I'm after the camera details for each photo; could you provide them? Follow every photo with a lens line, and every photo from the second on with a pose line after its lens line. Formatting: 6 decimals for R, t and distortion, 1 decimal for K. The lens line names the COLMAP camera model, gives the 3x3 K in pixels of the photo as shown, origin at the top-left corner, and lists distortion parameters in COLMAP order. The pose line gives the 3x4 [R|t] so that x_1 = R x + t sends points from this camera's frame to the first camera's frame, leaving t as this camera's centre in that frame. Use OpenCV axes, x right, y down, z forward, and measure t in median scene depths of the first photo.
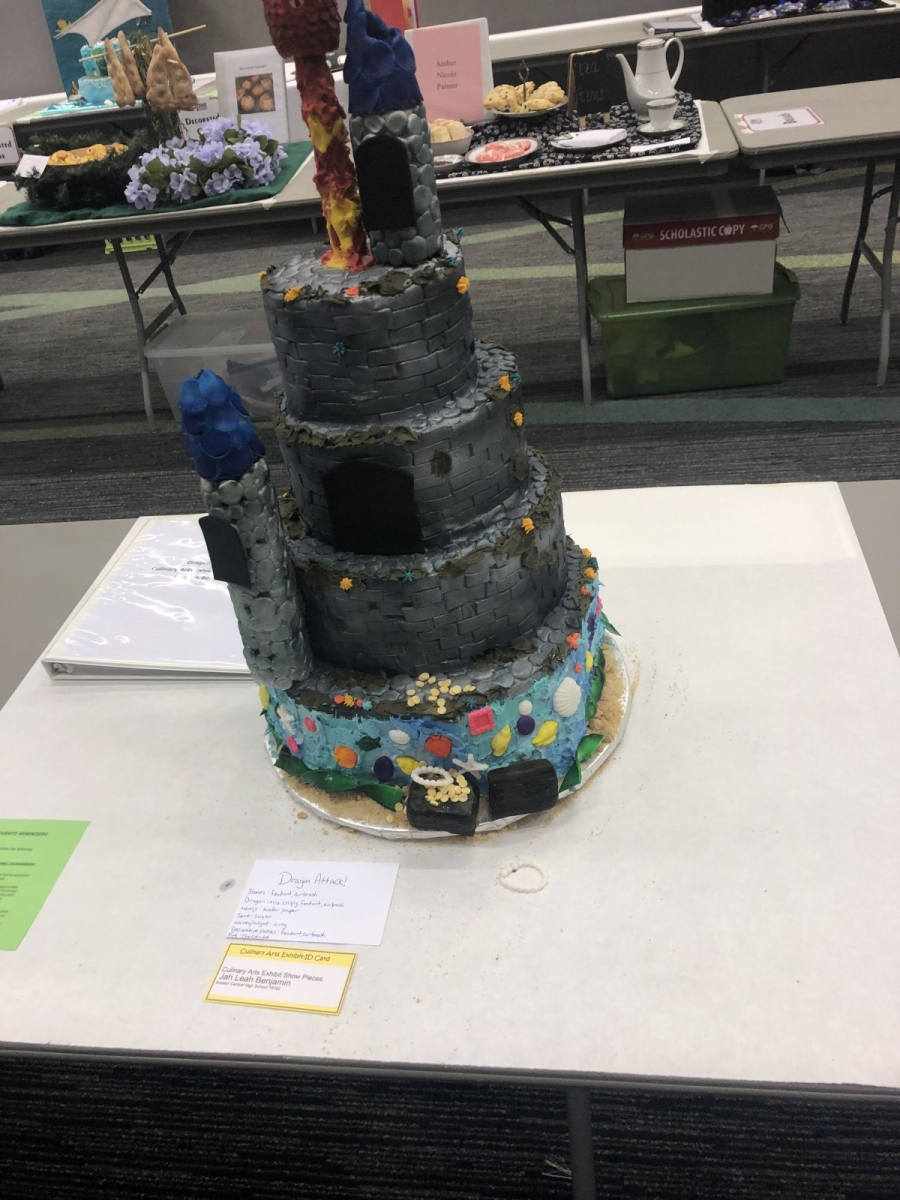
lens RADIAL K [[980.7, 0, 447.4], [0, 980.7, 599.1], [0, 0, 1]] dist [-0.001533, -0.013317]
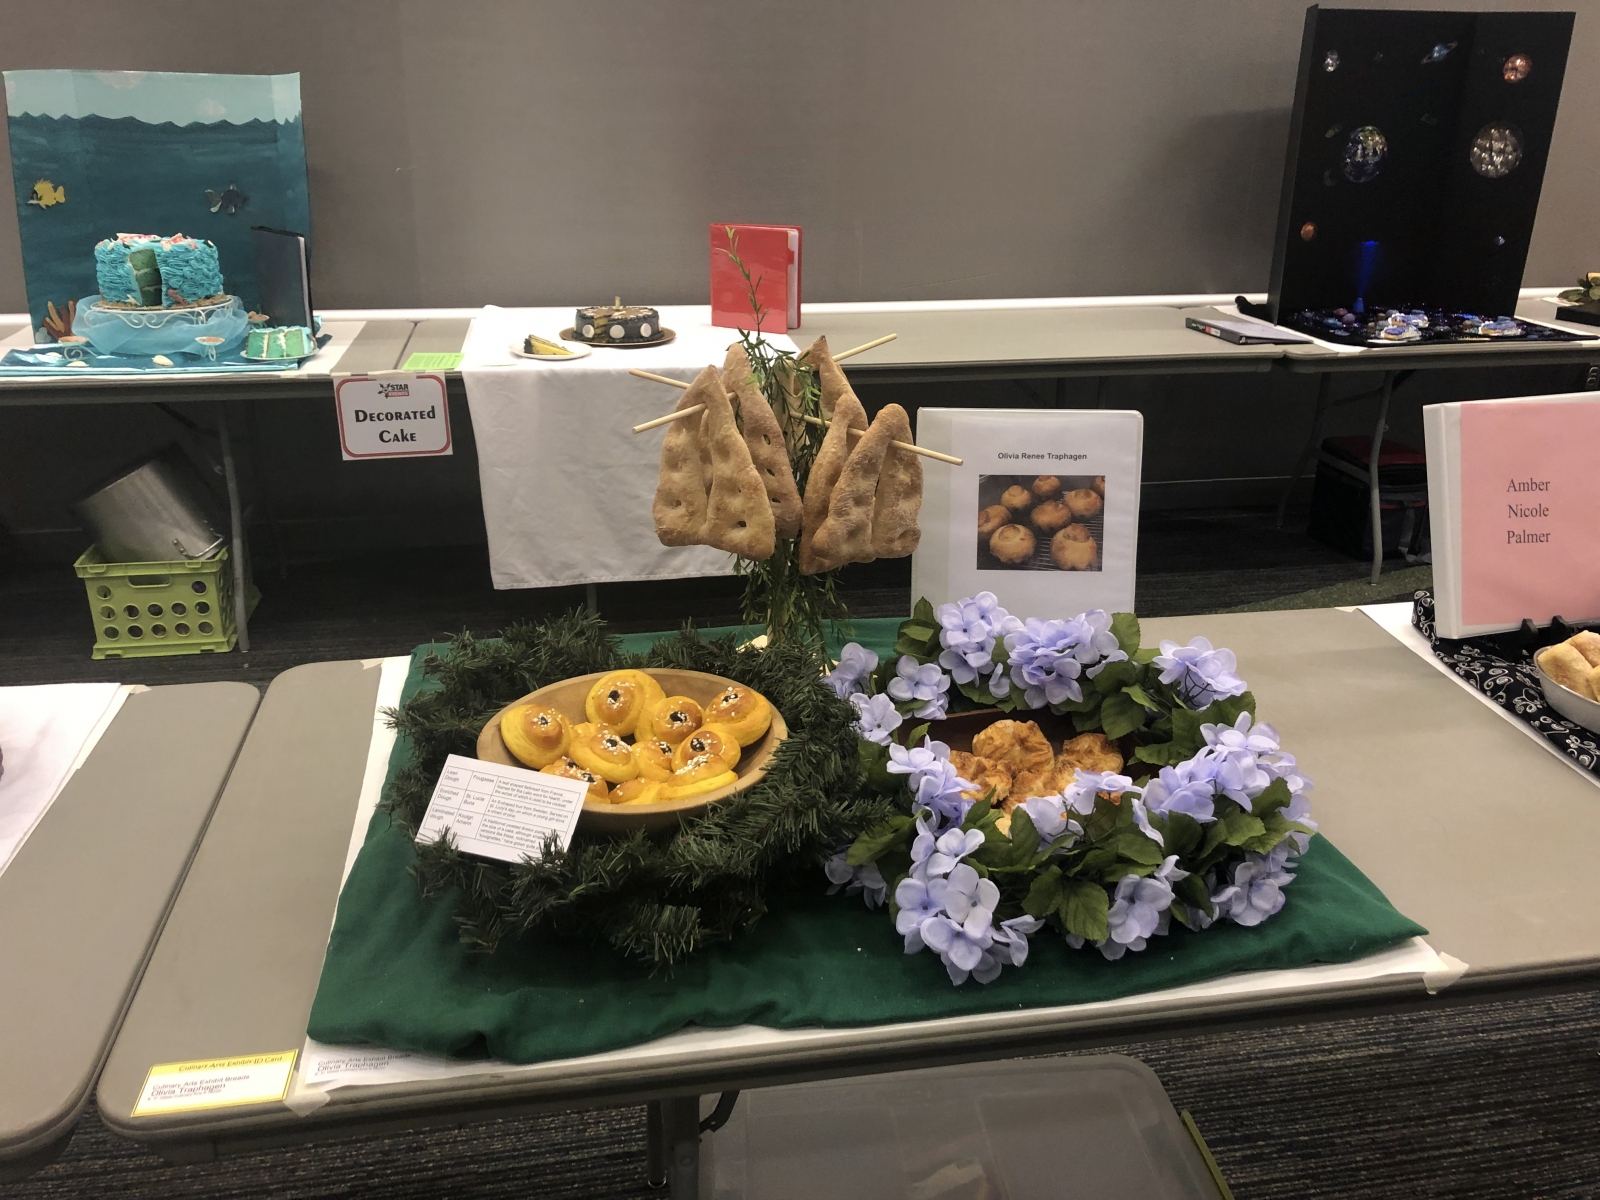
lens RADIAL K [[1307.6, 0, 804.1], [0, 1307.6, 596.6], [0, 0, 1]] dist [-0.001533, -0.013317]
pose [[0.939184, 0.011914, 0.343208, -0.440150], [0.072146, 0.970249, -0.231108, -0.387242], [-0.335751, 0.241814, 0.910383, 0.604754]]
